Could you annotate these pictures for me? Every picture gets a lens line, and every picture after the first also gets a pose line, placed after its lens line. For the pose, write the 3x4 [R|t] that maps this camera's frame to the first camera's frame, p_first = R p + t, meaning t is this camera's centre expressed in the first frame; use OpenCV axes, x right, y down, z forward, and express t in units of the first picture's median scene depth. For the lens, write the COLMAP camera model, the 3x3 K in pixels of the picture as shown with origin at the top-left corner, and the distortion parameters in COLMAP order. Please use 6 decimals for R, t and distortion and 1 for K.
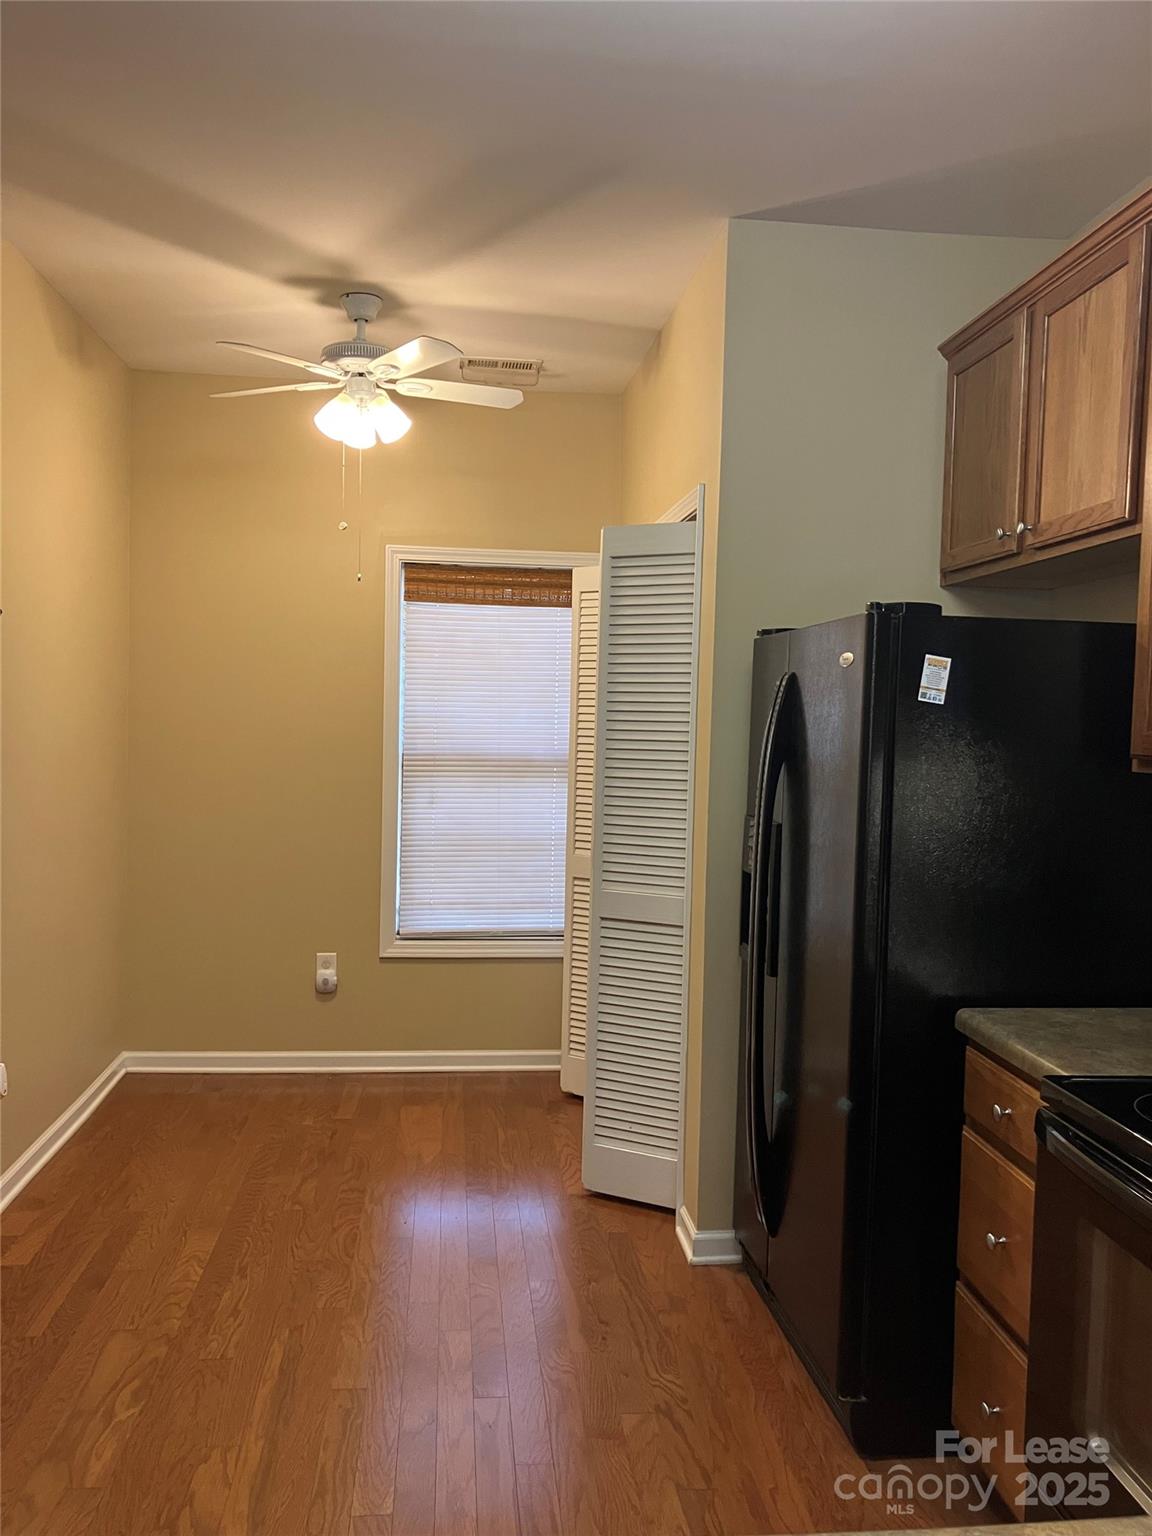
lens RADIAL K [[1267.9, 0, 579.0], [0, 1267.9, 768.5], [0, 0, 1]] dist [-0.010478, -0.007693]
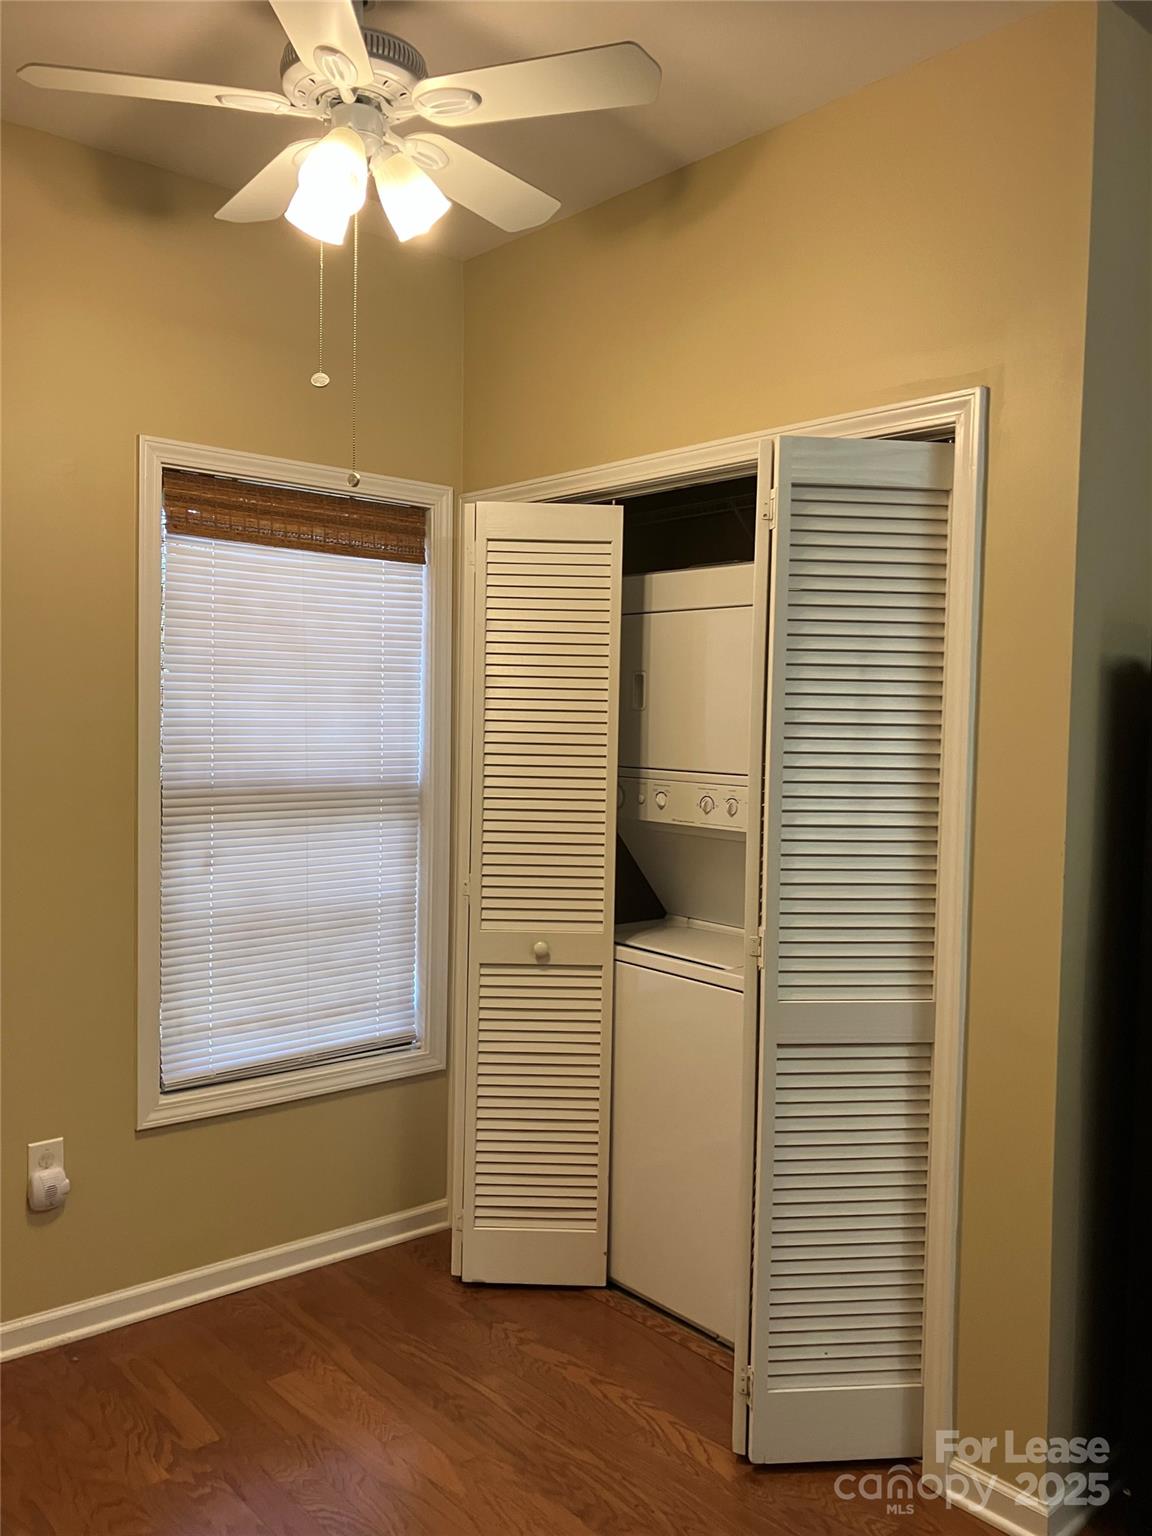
lens RADIAL K [[1267.9, 0, 574.3], [0, 1267.9, 770.1], [0, 0, 1]] dist [-0.010478, -0.007693]
pose [[0.822106, -0.029435, 0.568573, -0.321412], [0.021518, 0.999555, 0.020635, -0.027798], [-0.568927, -0.004729, 0.822374, 0.395535]]
